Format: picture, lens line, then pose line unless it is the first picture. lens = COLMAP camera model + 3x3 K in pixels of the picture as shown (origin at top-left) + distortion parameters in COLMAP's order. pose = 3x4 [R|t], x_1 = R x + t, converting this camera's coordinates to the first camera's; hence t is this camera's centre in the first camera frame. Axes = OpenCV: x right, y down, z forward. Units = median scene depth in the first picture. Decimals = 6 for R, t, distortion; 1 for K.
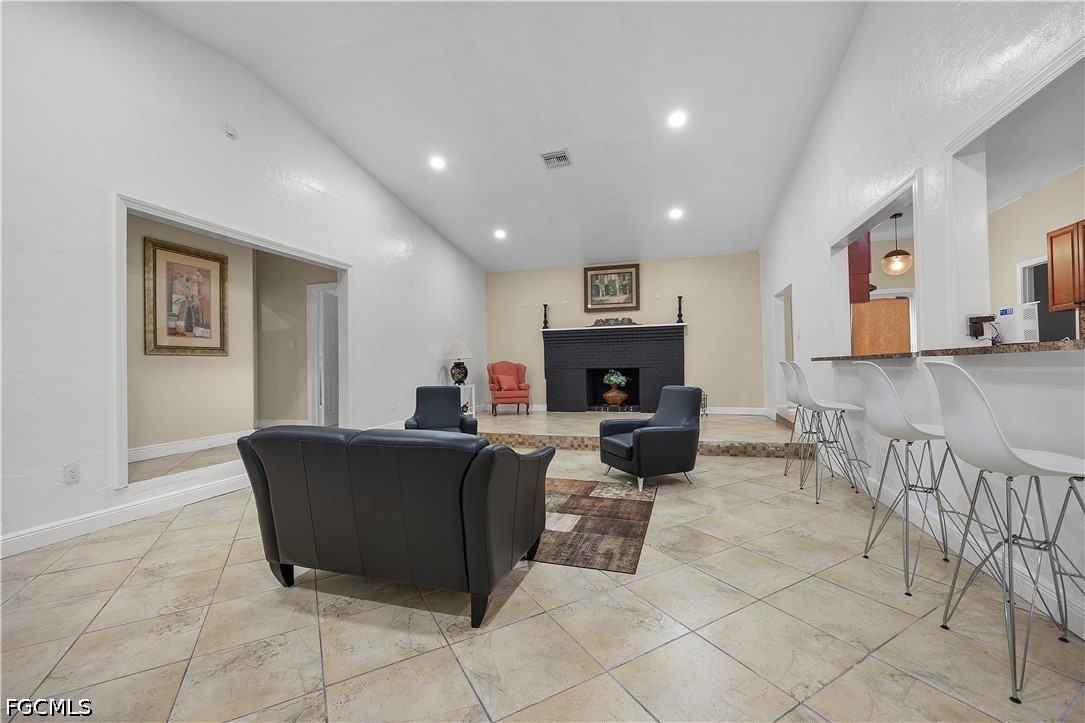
lens RADIAL K [[435.2, 0, 545.7], [0, 435.2, 363.4], [0, 0, 1]] dist [-0.001132, -0.000044]
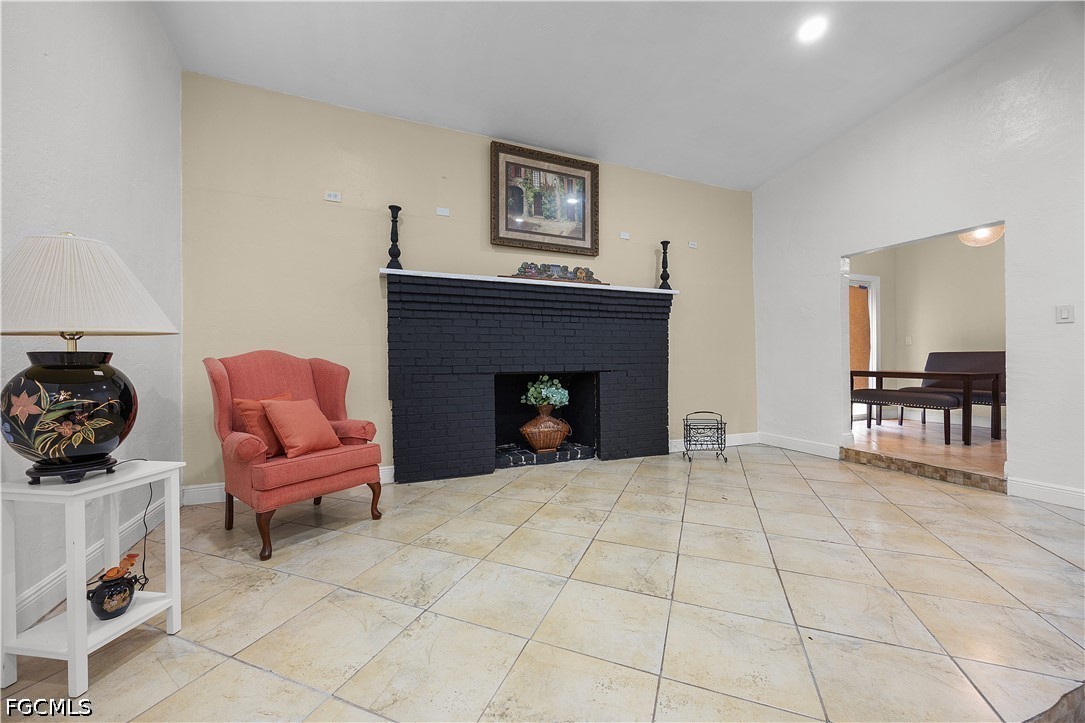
lens RADIAL K [[419.8, 0, 538.9], [0, 419.8, 357.4], [0, 0, 1]] dist [-0.001175, -0.000028]
pose [[0.775786, 0.014865, 0.630821, -0.158506], [-0.015739, 0.999867, -0.004205, -0.002717], [-0.630800, -0.006666, 0.775917, 0.740031]]
